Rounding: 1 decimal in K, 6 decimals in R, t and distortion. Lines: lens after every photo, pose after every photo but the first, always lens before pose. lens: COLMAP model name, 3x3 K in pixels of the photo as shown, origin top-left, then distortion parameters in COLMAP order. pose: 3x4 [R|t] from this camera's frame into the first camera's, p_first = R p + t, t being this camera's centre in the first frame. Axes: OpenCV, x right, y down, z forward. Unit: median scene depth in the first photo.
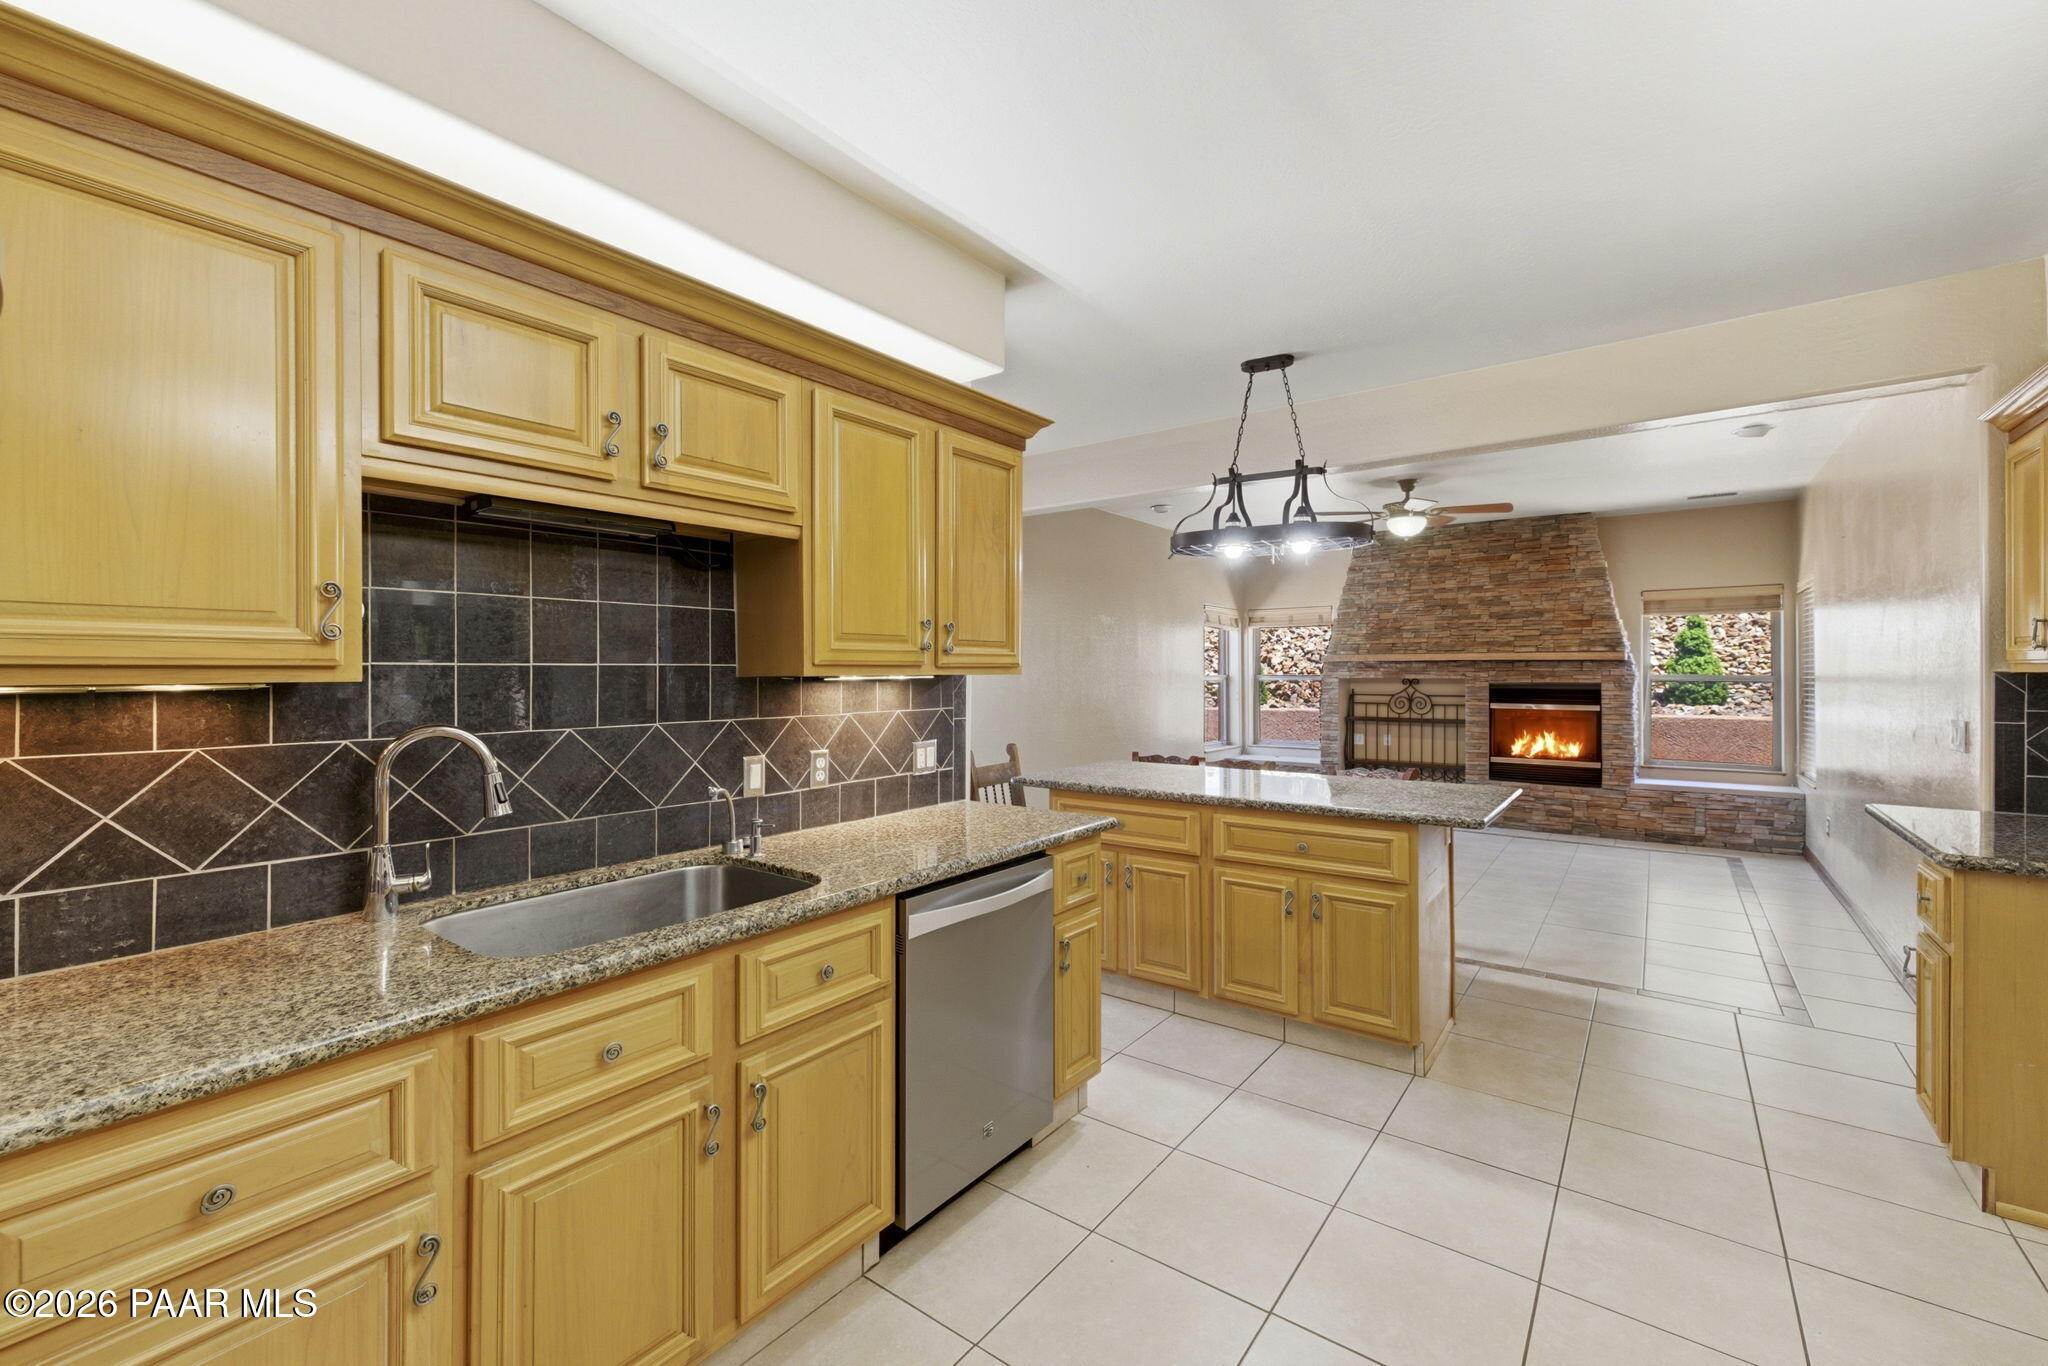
lens RADIAL K [[864.9, 0, 1018.6], [0, 864.9, 669.9], [0, 0, 1]] dist [0.011809, 0.000116]
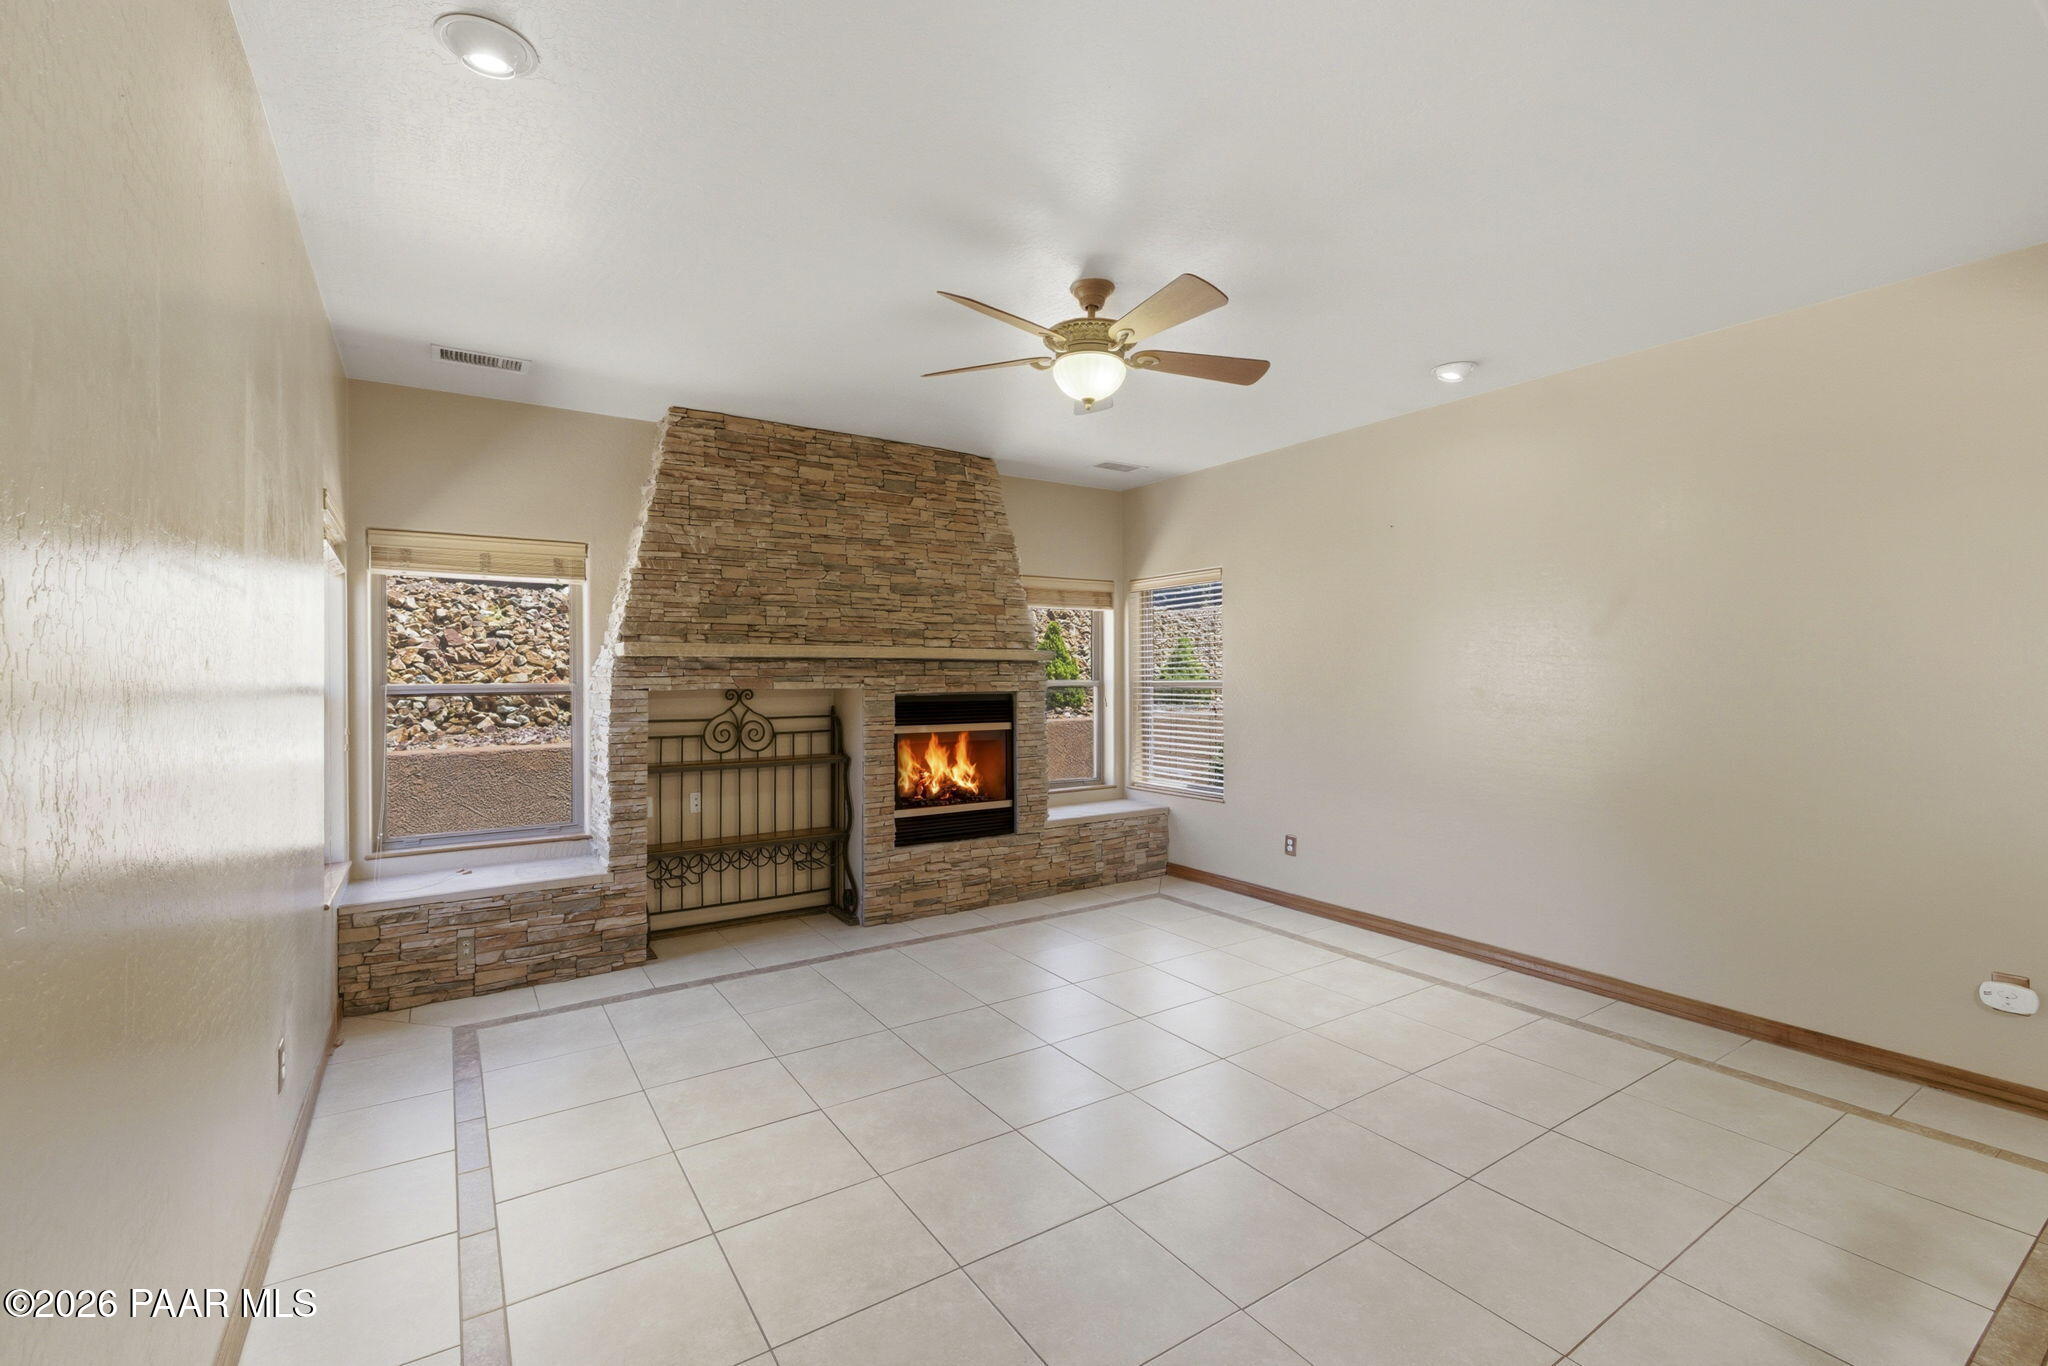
lens RADIAL K [[864.9, 0, 1018.6], [0, 864.9, 669.9], [0, 0, 1]] dist [0.011809, 0.000116]
pose [[0.342895, 0.004777, 0.939362, -0.018751], [0.000235, 0.999987, -0.005171, 0.000327], [-0.939374, 0.001994, 0.342889, 0.705827]]
